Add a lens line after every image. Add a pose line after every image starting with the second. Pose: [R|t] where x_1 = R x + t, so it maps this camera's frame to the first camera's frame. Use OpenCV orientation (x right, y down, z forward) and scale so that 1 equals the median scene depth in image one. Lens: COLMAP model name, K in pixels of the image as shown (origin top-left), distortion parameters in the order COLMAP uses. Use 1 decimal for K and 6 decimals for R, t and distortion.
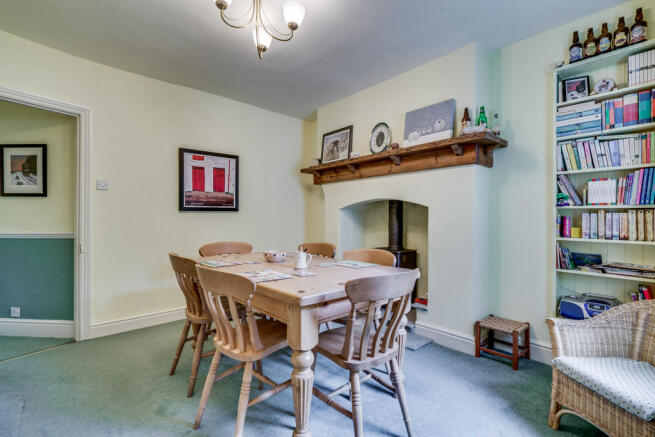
lens RADIAL K [[300.6, 0, 330.7], [0, 300.6, 216.4], [0, 0, 1]] dist [-0.004422, 0.002002]
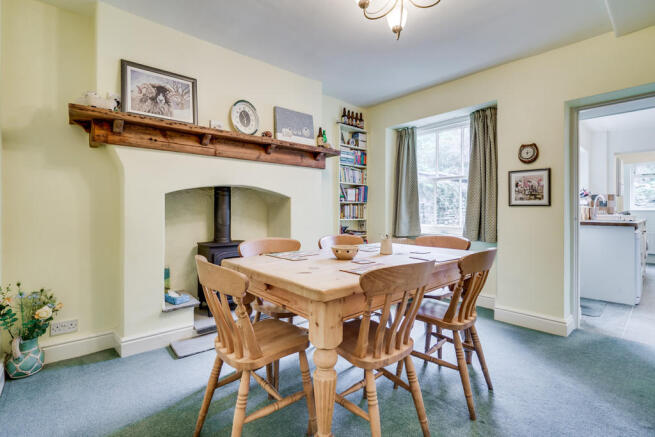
lens RADIAL K [[300.6, 0, 327.4], [0, 300.6, 212.6], [0, 0, 1]] dist [-0.004422, 0.002002]
pose [[0.010643, -0.008791, 0.999905, -0.753408], [-0.003756, 0.999954, 0.008831, 0.012987], [-0.999936, -0.003850, 0.010610, 0.776806]]
